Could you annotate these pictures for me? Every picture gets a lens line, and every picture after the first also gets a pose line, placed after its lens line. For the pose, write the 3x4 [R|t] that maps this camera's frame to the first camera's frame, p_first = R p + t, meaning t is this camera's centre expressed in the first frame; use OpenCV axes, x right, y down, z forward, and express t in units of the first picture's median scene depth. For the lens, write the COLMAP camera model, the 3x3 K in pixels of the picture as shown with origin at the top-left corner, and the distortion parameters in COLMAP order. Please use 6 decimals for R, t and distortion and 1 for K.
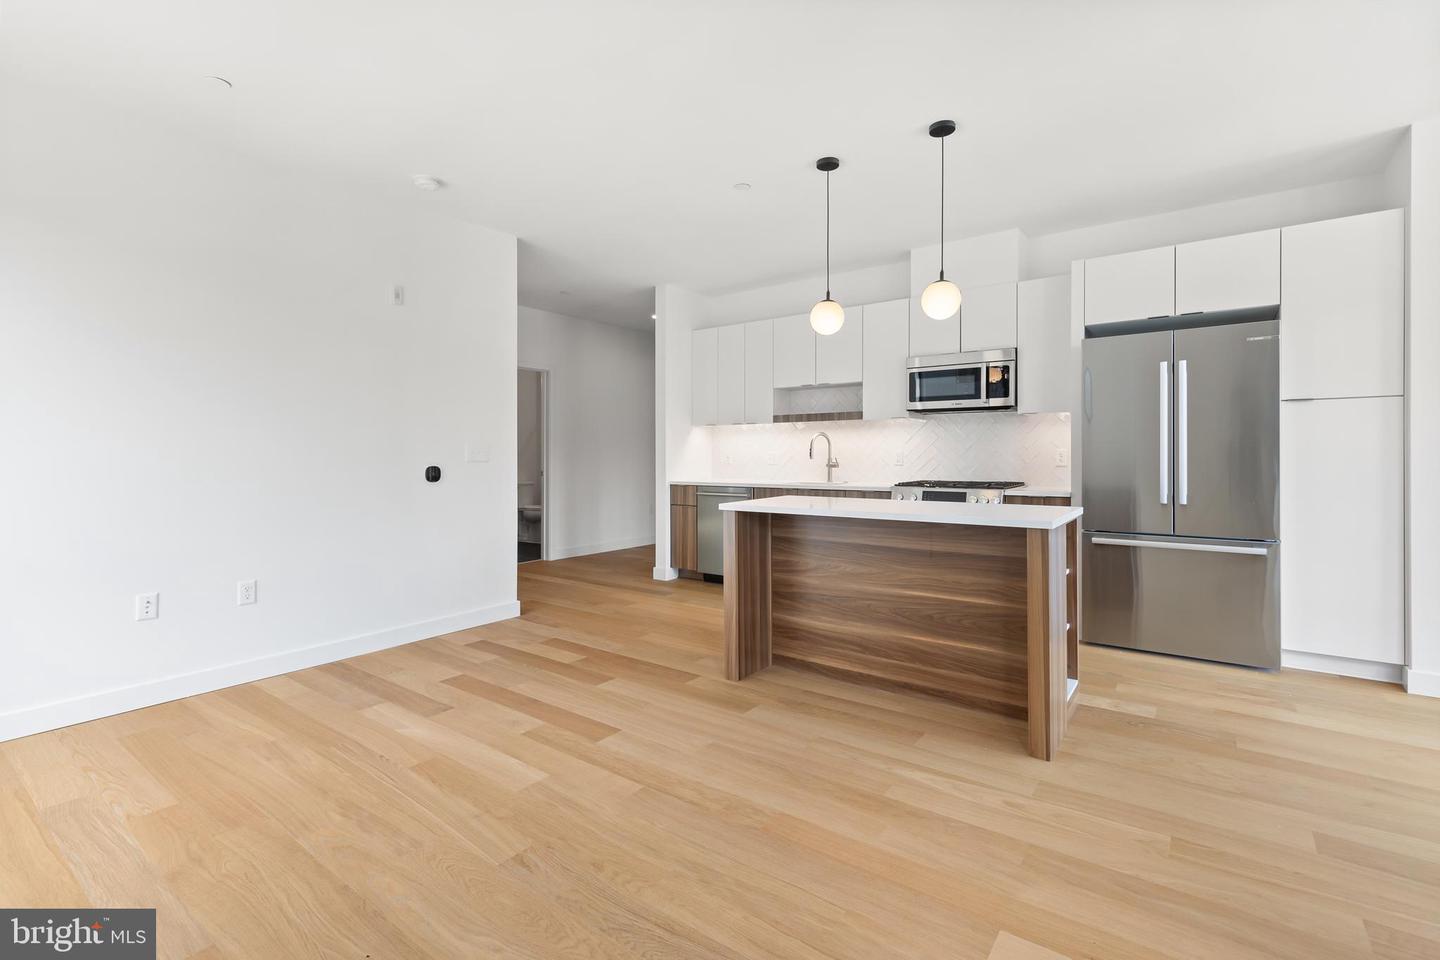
lens RADIAL K [[666.4, 0, 722.0], [0, 666.4, 458.4], [0, 0, 1]] dist [0.001876, 0.000226]
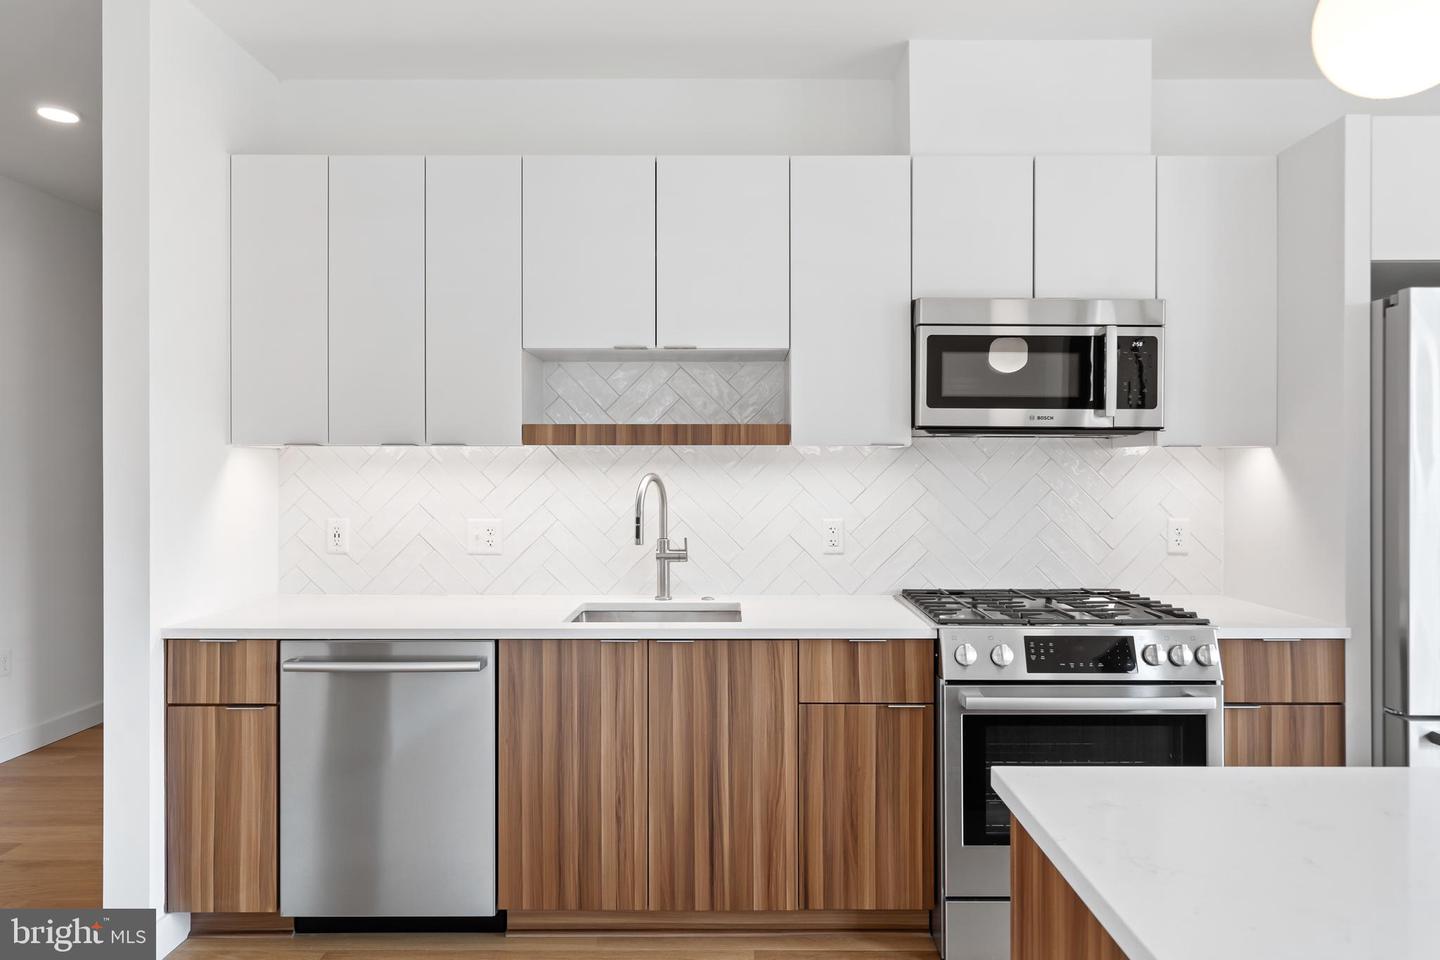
lens RADIAL K [[885.0, 0, 720.0], [0, 885.0, 480.0], [0, 0, 1]] dist [0.007449, 0.001257]
pose [[0.798285, -0.000443, 0.602279, -0.187434], [-0.000844, 0.999998, 0.001854, -0.052779], [-0.602279, -0.001988, 0.798283, 0.826820]]
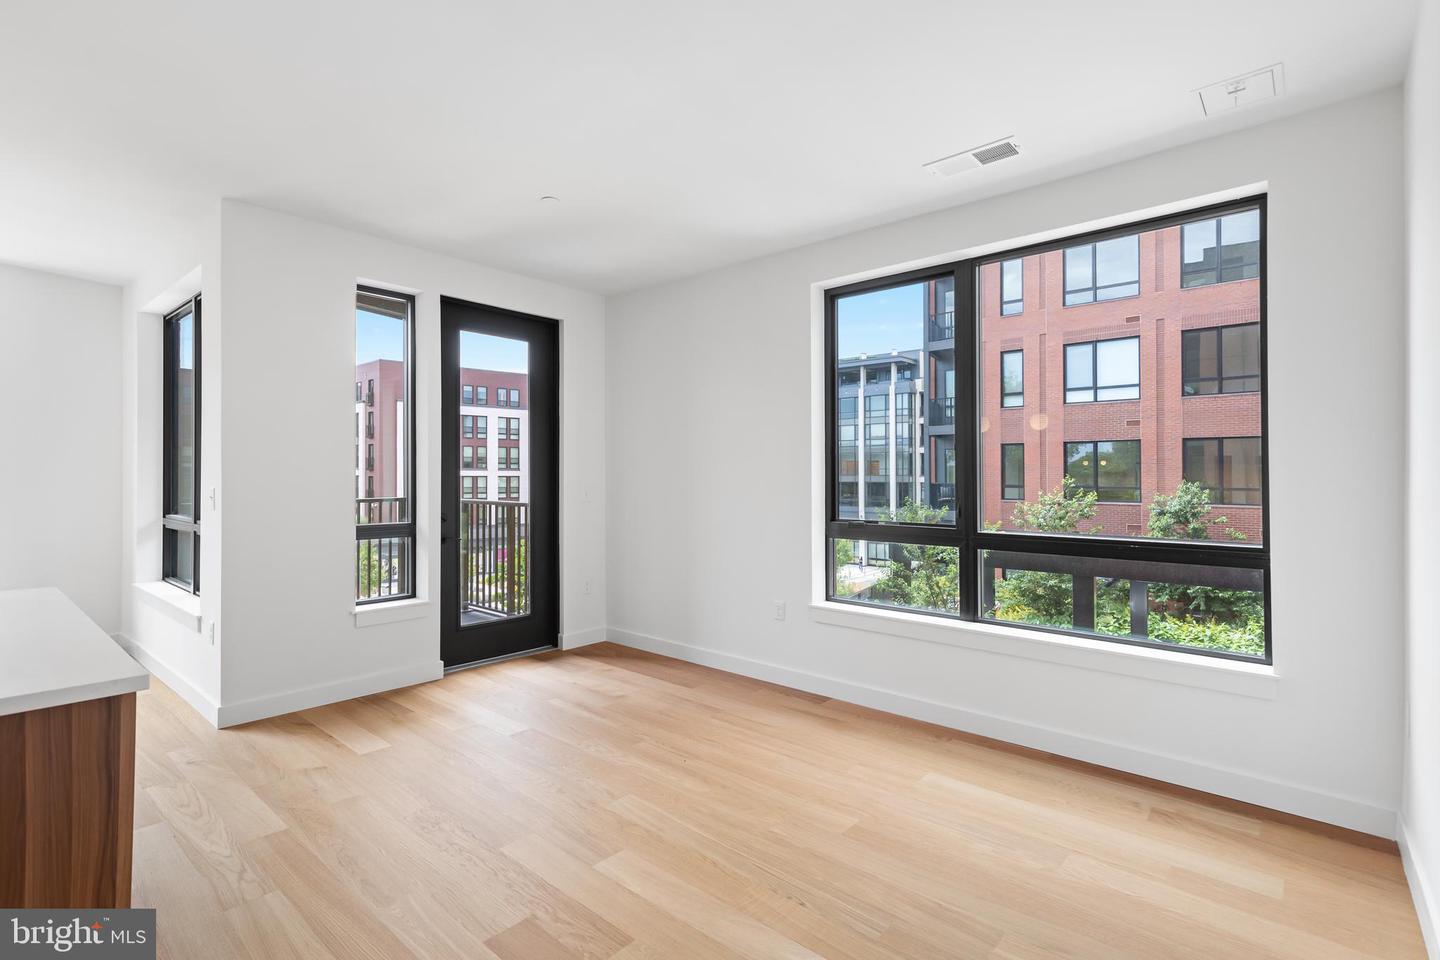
lens RADIAL K [[668.9, 0, 720.3], [0, 668.9, 446.1], [0, 0, 1]] dist [0.011579, -0.000042]
pose [[-0.997886, 0.003779, 0.064873, -0.315592], [0.001115, 0.999157, -0.041046, -0.039468], [-0.064973, -0.040887, -0.997049, 1.229852]]
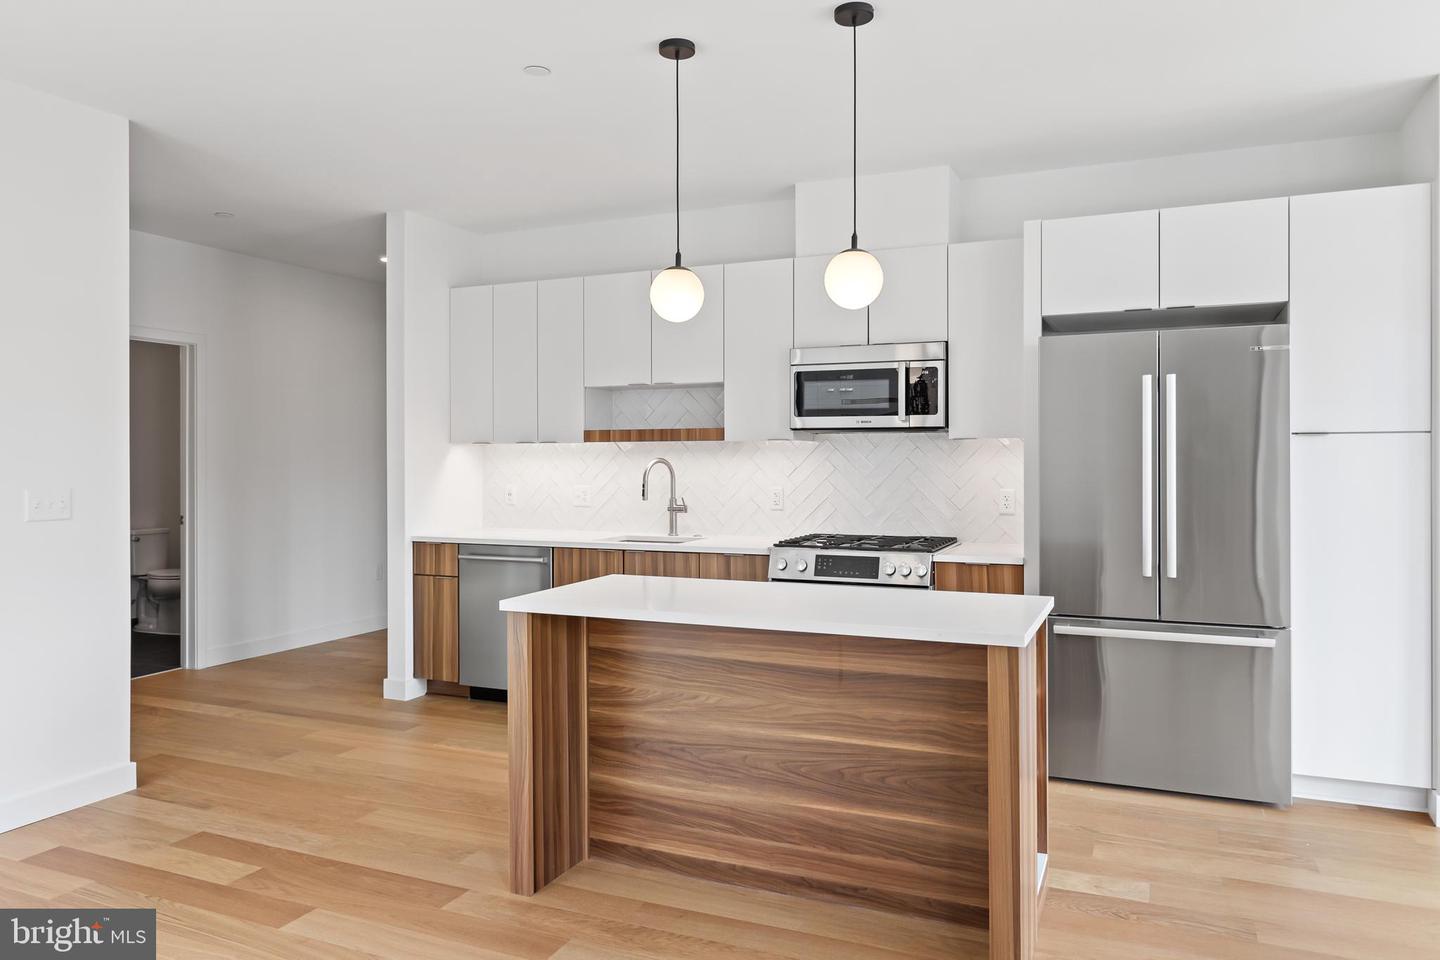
lens RADIAL K [[1000.2, 0, 736.3], [0, 1000.2, 467.9], [0, 0, 1]] dist [0.000014, -0.004196]
pose [[0.972054, -0.001335, 0.234753, -0.007968], [0.000391, 0.999992, 0.004069, -0.048858], [-0.234756, -0.003863, 0.972047, 0.070533]]
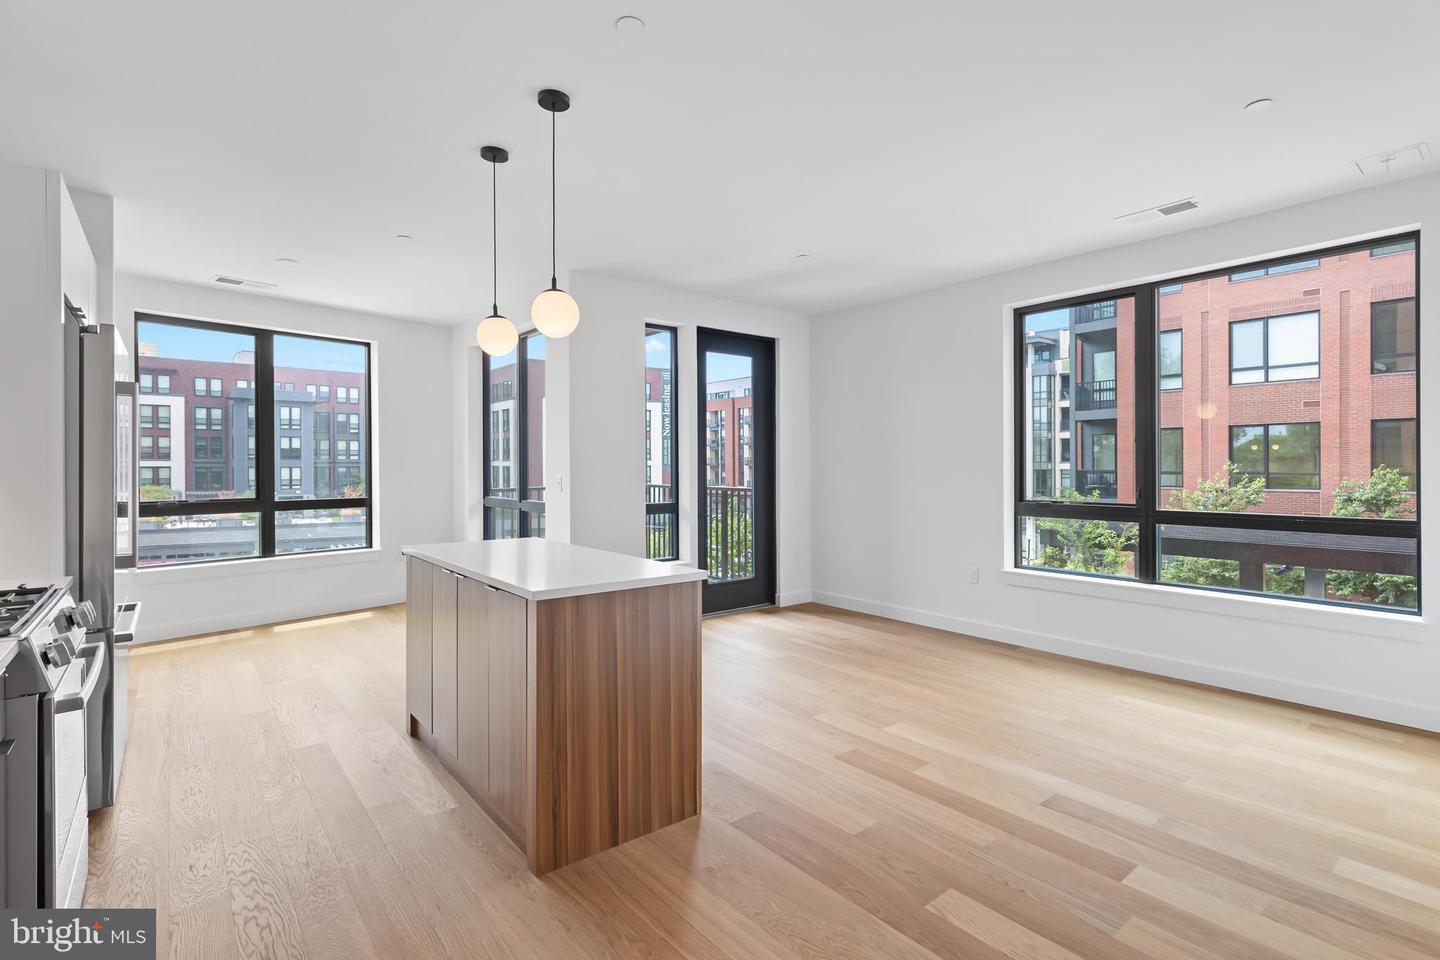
lens RADIAL K [[662.7, 0, 730.3], [0, 662.7, 453.0], [0, 0, 1]] dist [-0.002723, 0.000030]
pose [[-0.972085, 0.011810, 0.234333, -0.179512], [0.008648, 0.999857, -0.014515, -0.043324], [-0.234471, -0.012084, -0.972048, 1.519064]]
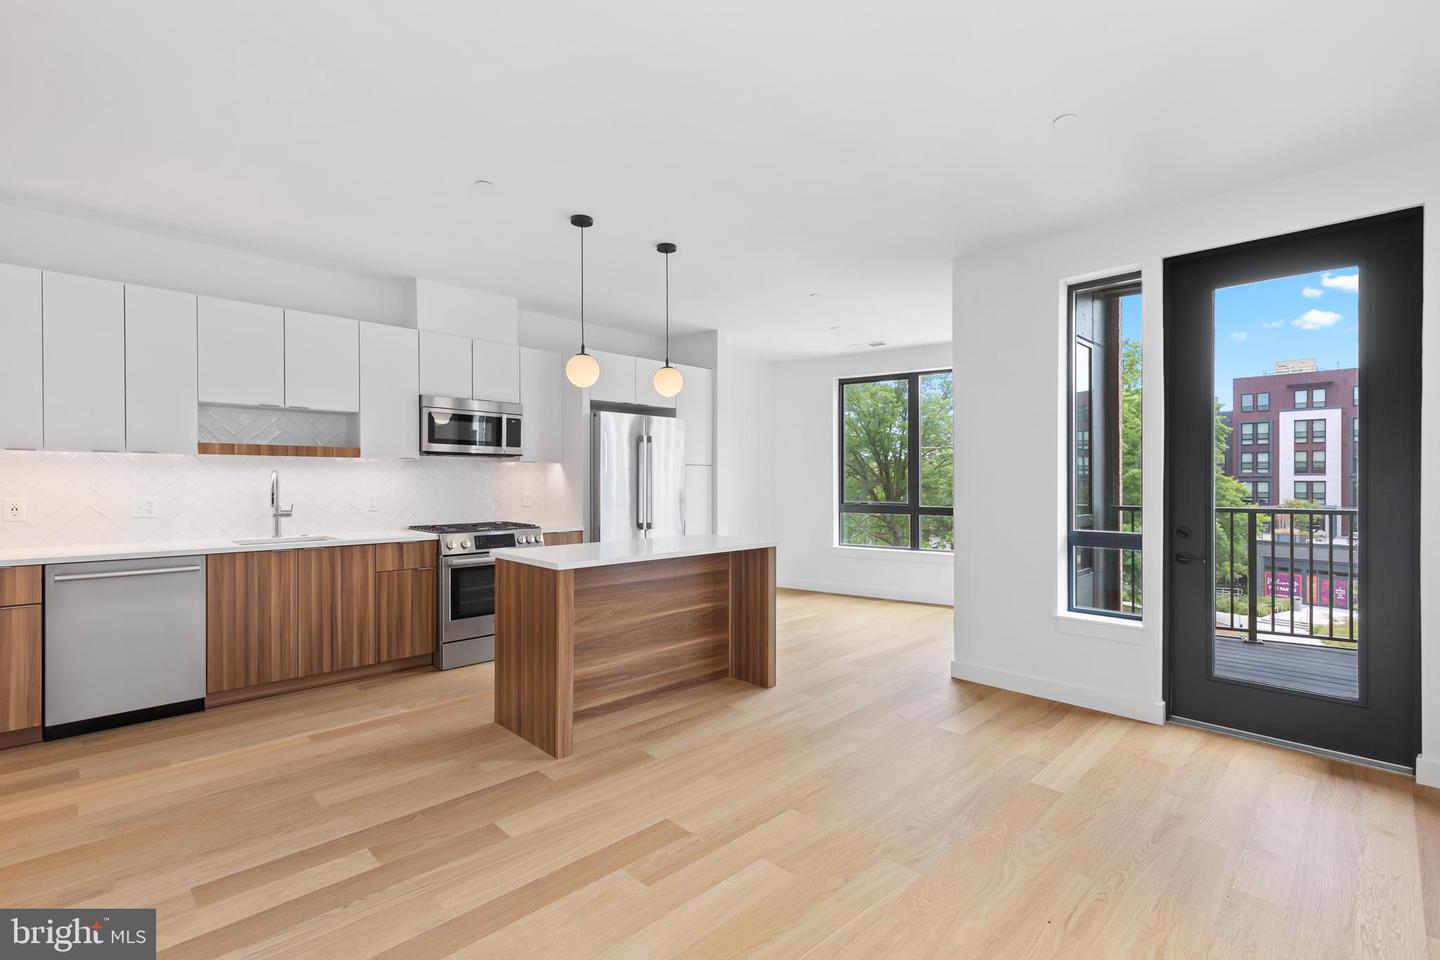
lens RADIAL K [[655.9, 0, 739.2], [0, 655.9, 480.3], [0, 0, 1]] dist [0.000839, 0.000038]
pose [[0.114796, 0.005316, 0.993375, -0.753199], [0.003170, 0.999979, -0.005717, -0.032754], [-0.993384, 0.003805, 0.114777, 0.589046]]
